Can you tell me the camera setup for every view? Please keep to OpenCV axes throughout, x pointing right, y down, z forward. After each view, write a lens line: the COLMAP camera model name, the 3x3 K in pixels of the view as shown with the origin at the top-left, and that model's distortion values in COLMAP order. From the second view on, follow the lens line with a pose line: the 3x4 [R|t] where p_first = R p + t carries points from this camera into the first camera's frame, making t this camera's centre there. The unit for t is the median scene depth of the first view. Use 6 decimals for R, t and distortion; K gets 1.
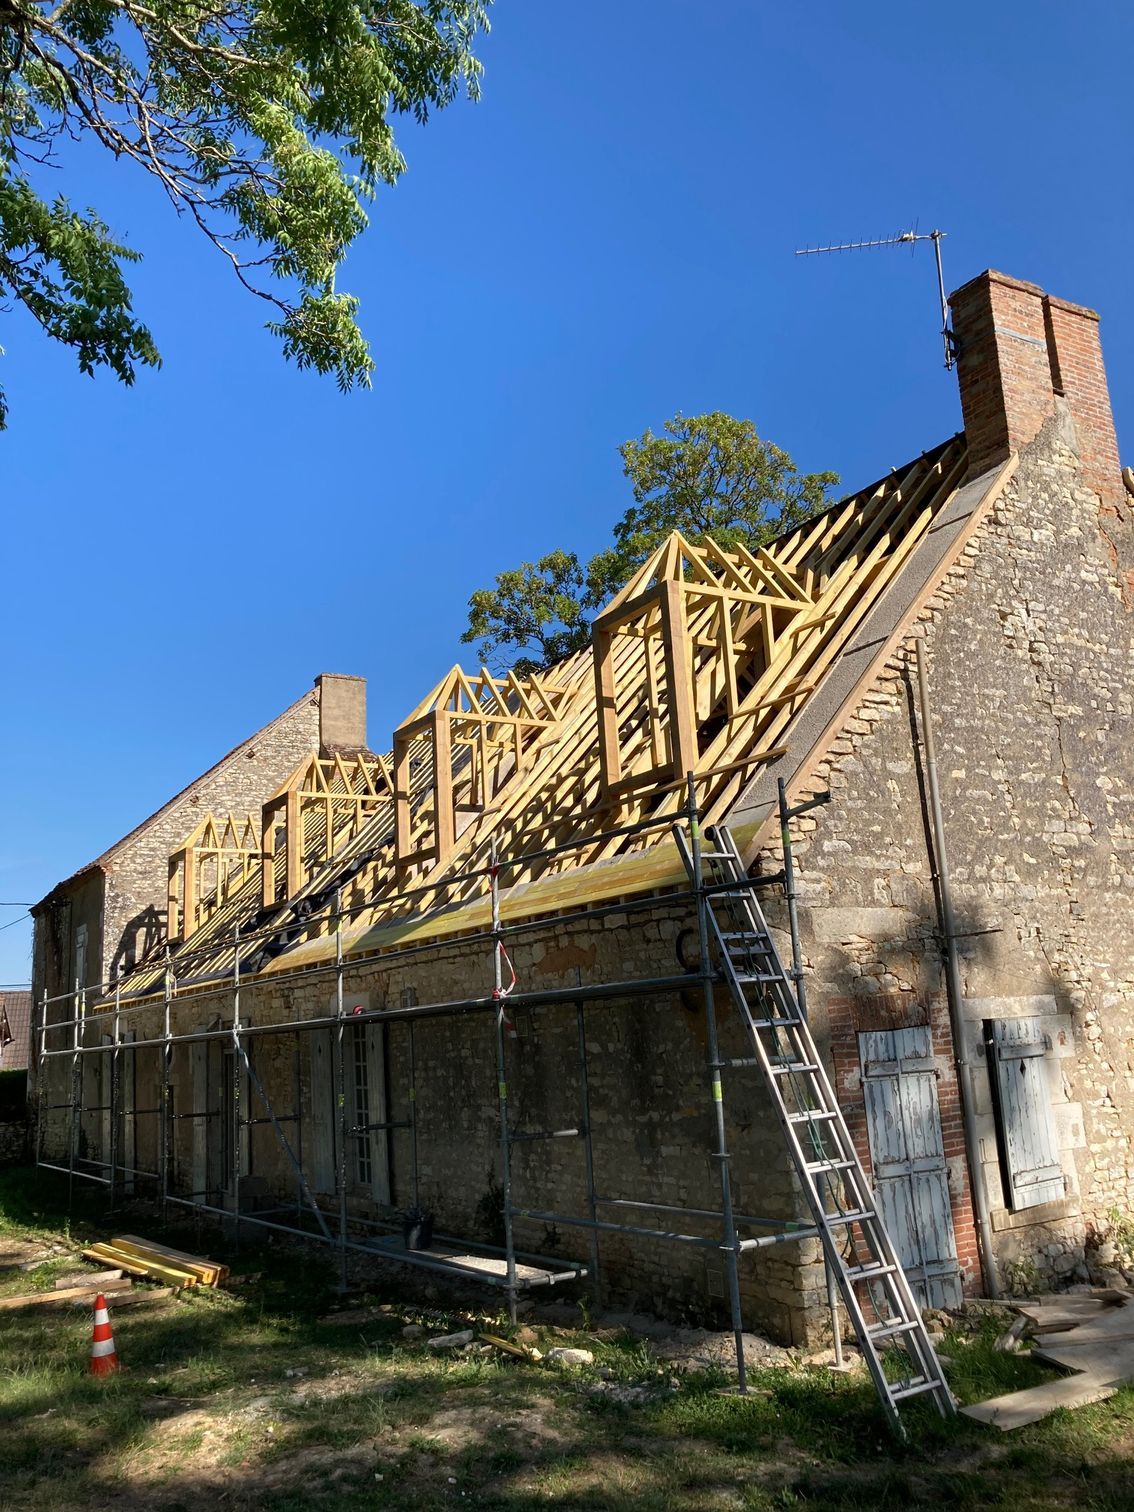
lens RADIAL K [[1315.2, 0, 587.3], [0, 1315.2, 709.7], [0, 0, 1]] dist [-0.019255, 0.126704]
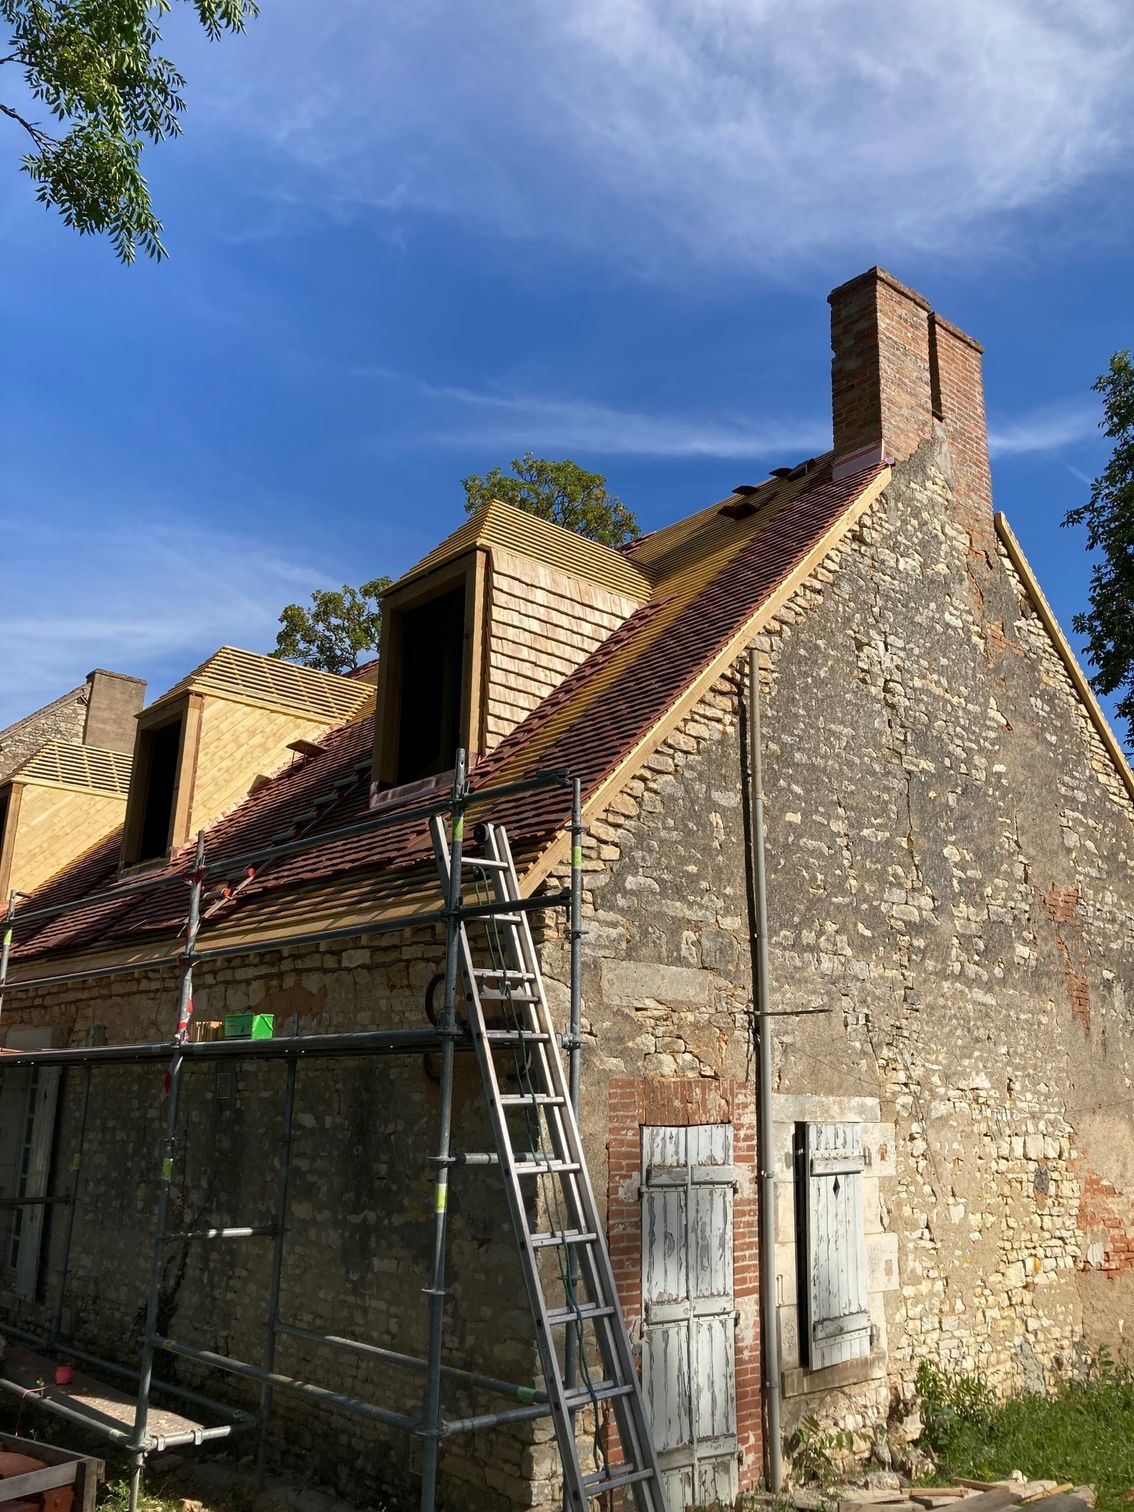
lens RADIAL K [[1271.5, 0, 583.2], [0, 1271.5, 731.6], [0, 0, 1]] dist [0.078174, -0.100590]
pose [[0.983556, 0.118875, 0.135965, 0.035931], [-0.112401, 0.992174, -0.054368, 0.052478], [-0.141364, 0.038191, 0.989221, 0.218663]]
